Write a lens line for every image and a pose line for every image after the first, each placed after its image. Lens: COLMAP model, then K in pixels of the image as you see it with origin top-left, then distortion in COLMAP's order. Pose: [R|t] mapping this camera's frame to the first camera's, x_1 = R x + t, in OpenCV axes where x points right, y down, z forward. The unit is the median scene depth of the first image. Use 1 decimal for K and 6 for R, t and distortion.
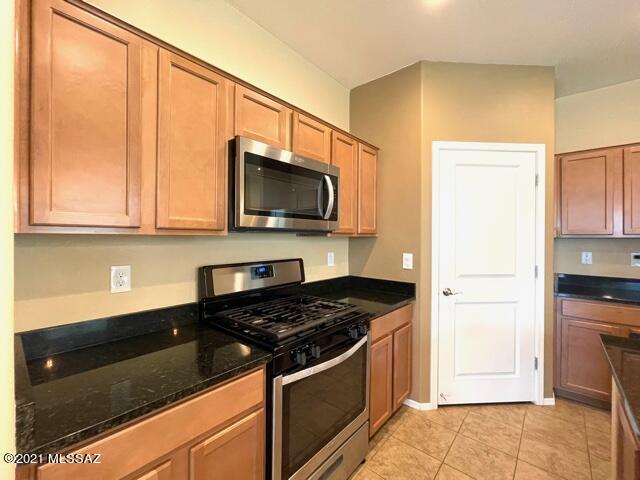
lens RADIAL K [[278.0, 0, 316.2], [0, 278.0, 237.2], [0, 0, 1]] dist [-0.005058, 0.002375]
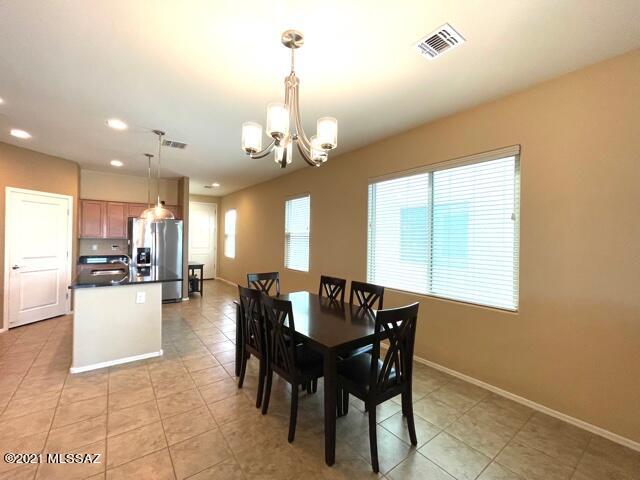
lens RADIAL K [[278.0, 0, 316.1], [0, 278.0, 237.7], [0, 0, 1]] dist [-0.005058, 0.002375]
pose [[0.218407, 0.001876, 0.975856, -0.939994], [-0.010187, 0.999948, 0.000358, -0.027076], [-0.975805, -0.010019, 0.218415, -1.433937]]
